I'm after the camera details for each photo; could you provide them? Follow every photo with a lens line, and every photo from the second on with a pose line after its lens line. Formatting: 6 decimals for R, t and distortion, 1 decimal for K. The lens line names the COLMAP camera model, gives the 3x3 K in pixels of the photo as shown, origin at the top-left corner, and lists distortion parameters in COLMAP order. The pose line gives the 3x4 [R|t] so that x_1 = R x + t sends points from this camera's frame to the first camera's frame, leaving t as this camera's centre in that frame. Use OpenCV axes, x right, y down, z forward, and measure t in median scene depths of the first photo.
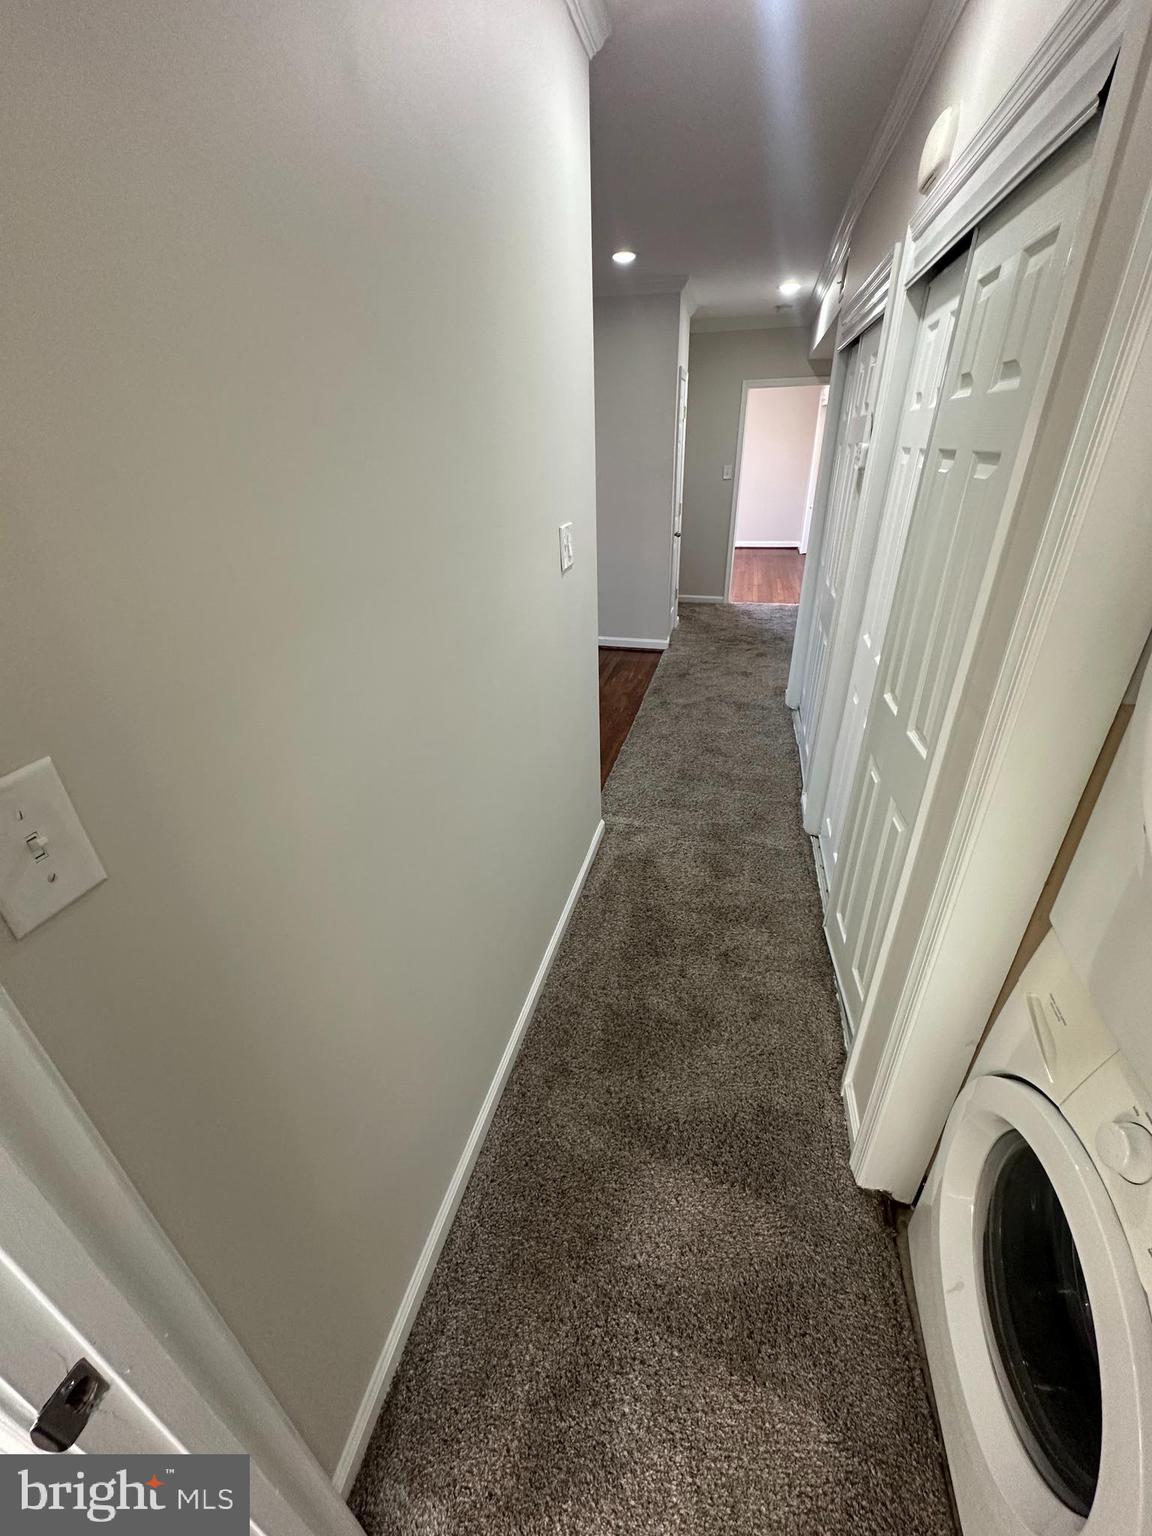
lens RADIAL K [[615.6, 0, 578.4], [0, 615.6, 769.5], [0, 0, 1]] dist [0.000452, 0.000311]
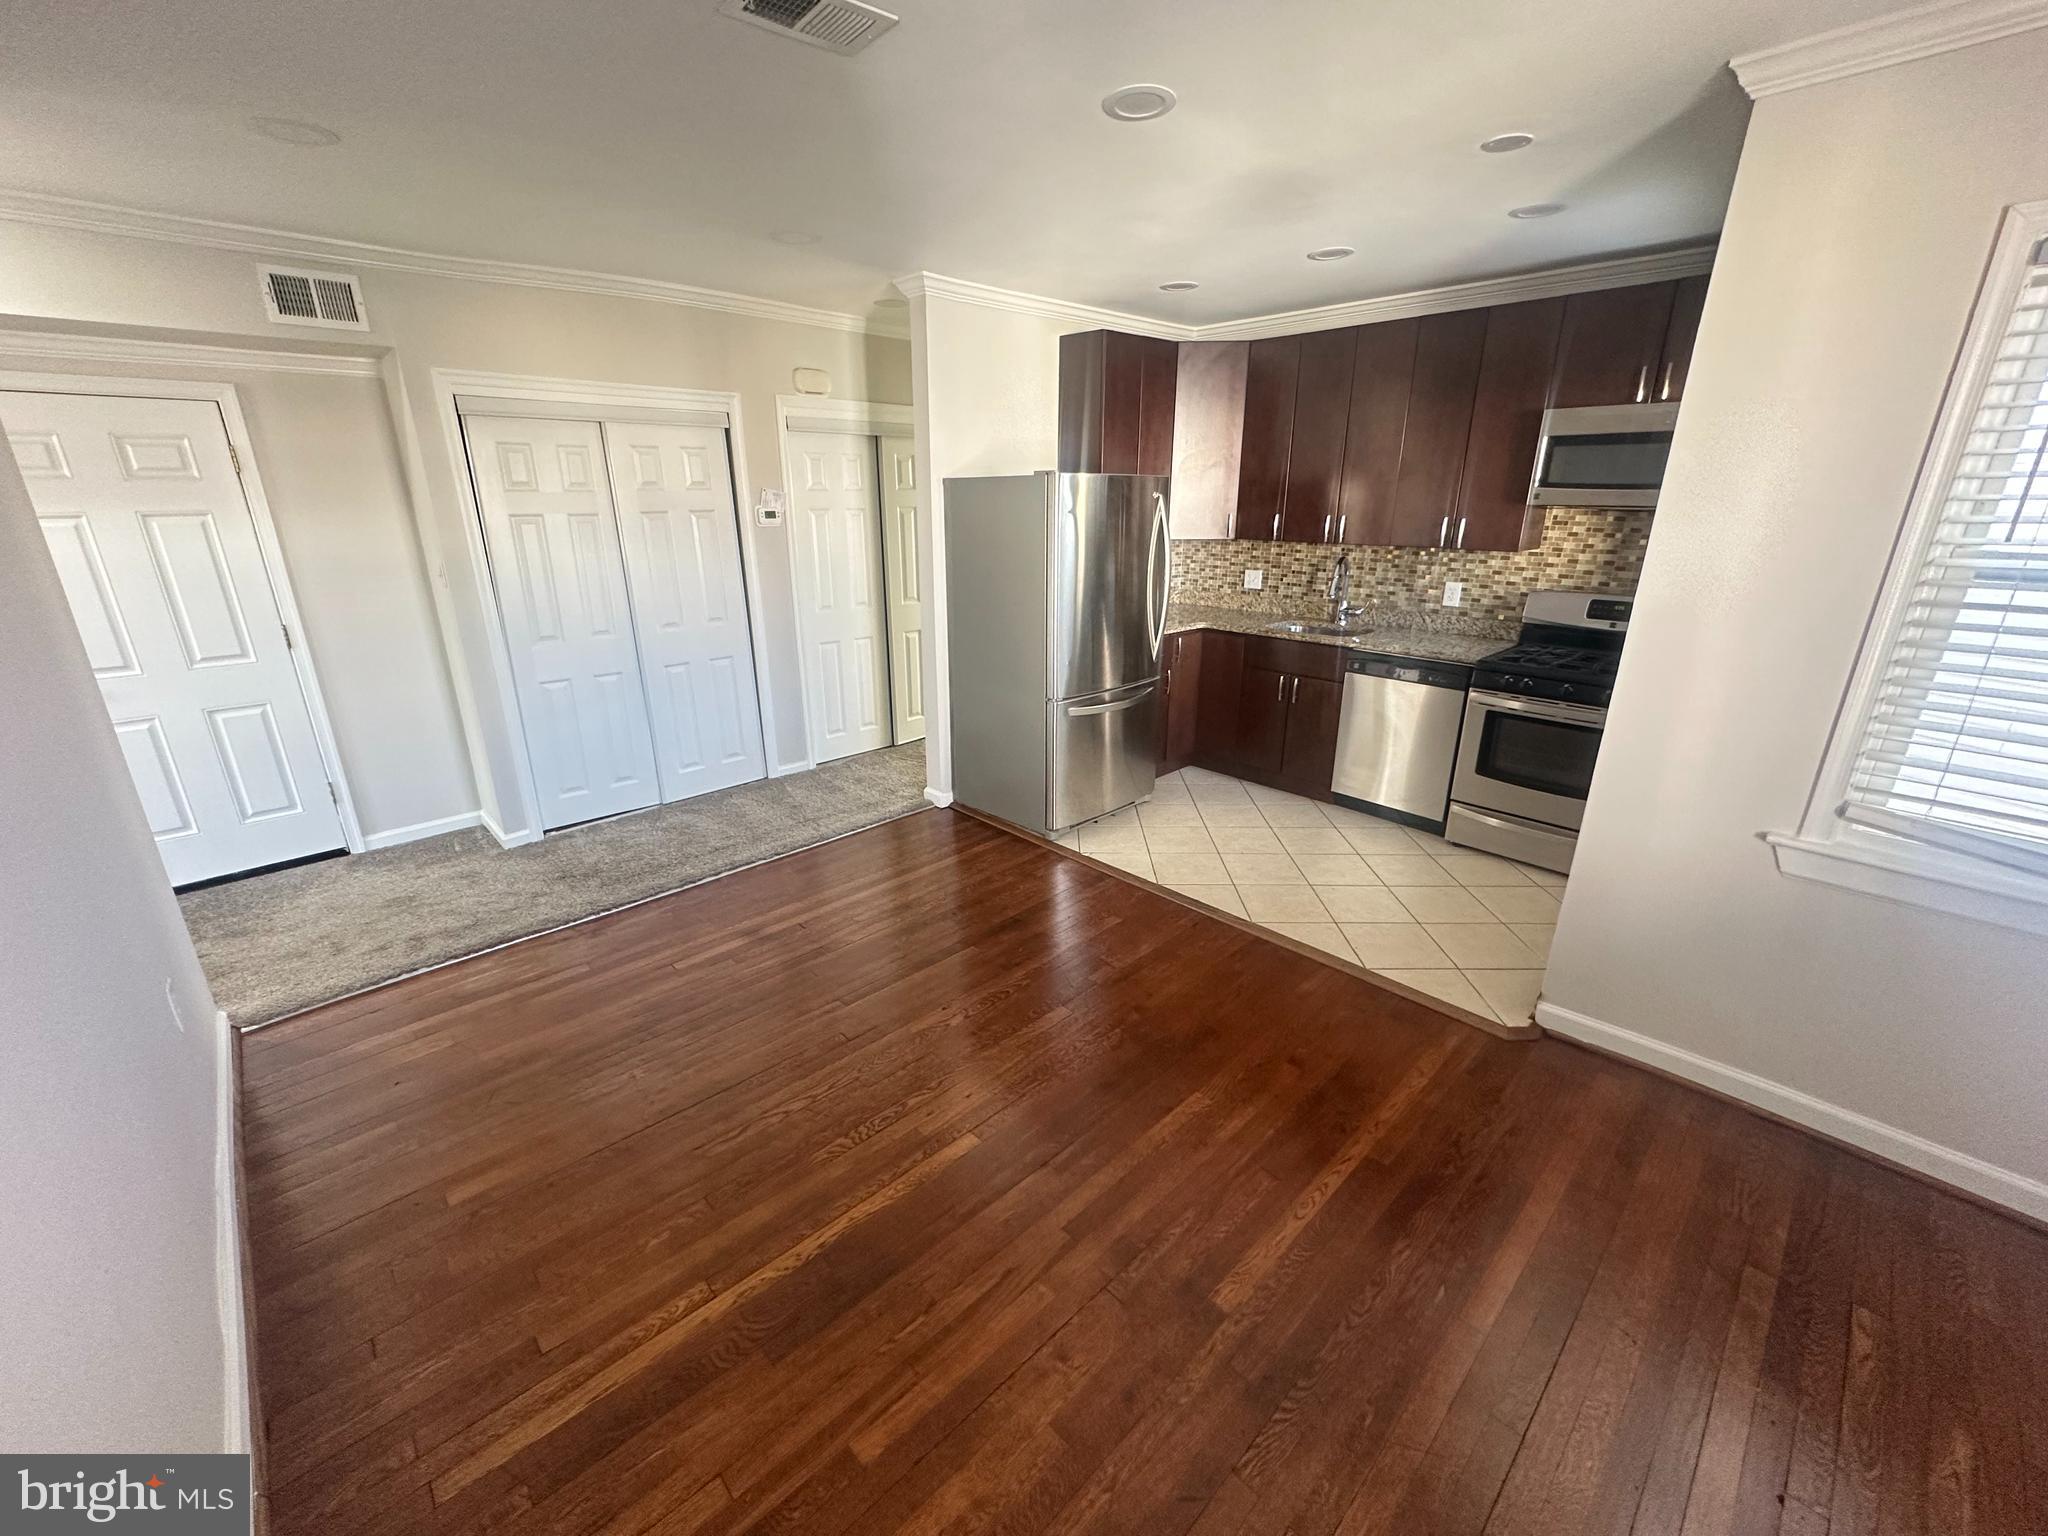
lens RADIAL K [[820.8, 0, 1023.9], [0, 820.8, 767.6], [0, 0, 1]] dist [0.000452, 0.000311]
pose [[-0.847966, -0.141025, 0.510946, -0.590862], [0.273704, 0.708998, 0.649929, -0.588732], [-0.453916, 0.690966, -0.562607, 1.111183]]
